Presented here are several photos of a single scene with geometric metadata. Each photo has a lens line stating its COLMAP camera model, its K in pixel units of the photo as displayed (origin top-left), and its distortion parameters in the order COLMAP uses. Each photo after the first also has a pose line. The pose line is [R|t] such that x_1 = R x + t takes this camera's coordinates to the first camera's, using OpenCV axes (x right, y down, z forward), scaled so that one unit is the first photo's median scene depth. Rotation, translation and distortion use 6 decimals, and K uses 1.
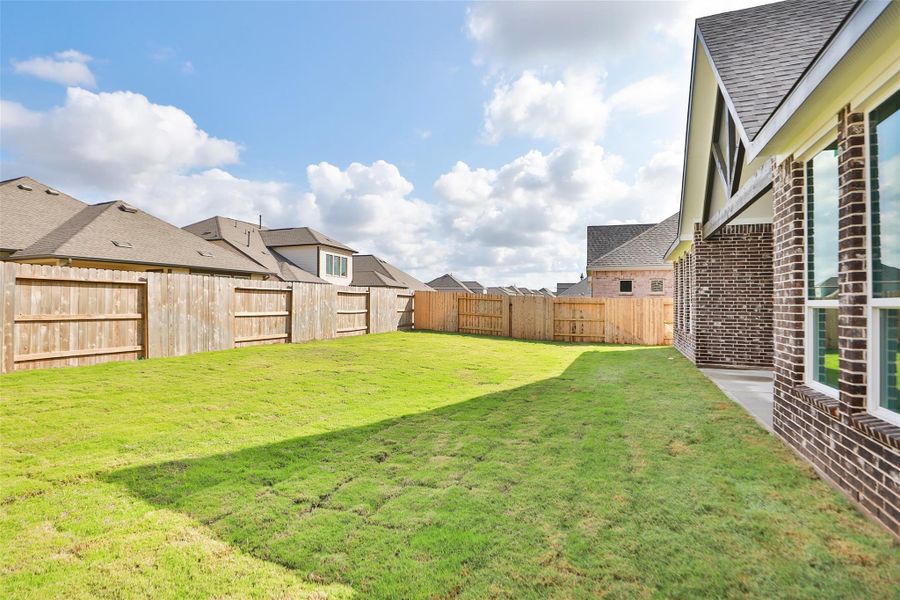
lens RADIAL K [[410.3, 0, 447.2], [0, 410.3, 302.4], [0, 0, 1]] dist [-0.004455, -0.000431]
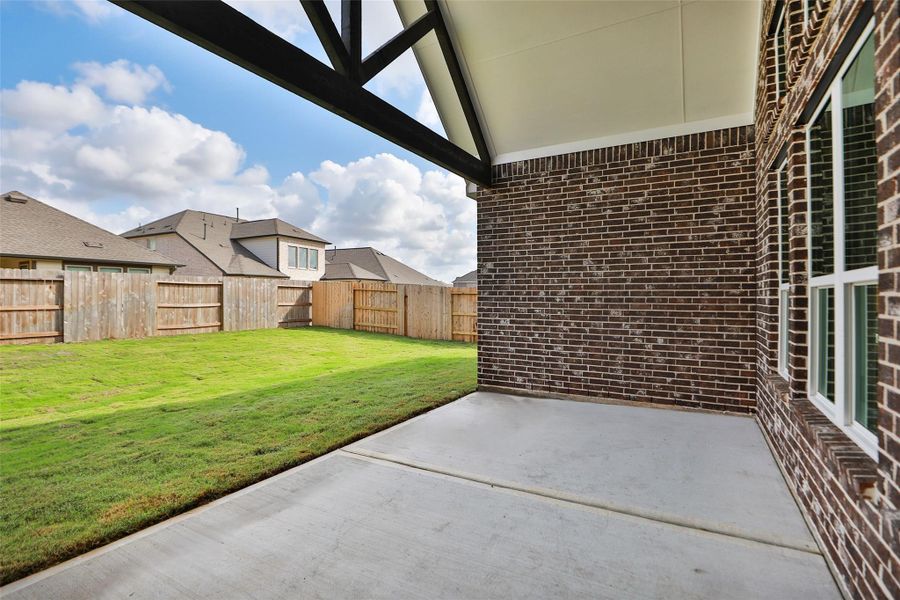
lens RADIAL K [[410.3, 0, 447.2], [0, 410.3, 302.4], [0, 0, 1]] dist [-0.004455, -0.000431]
pose [[0.989746, -0.004554, -0.142768, 0.363397], [0.006278, 0.999913, 0.011627, 0.008377], [0.142702, -0.012404, 0.989688, 0.204602]]
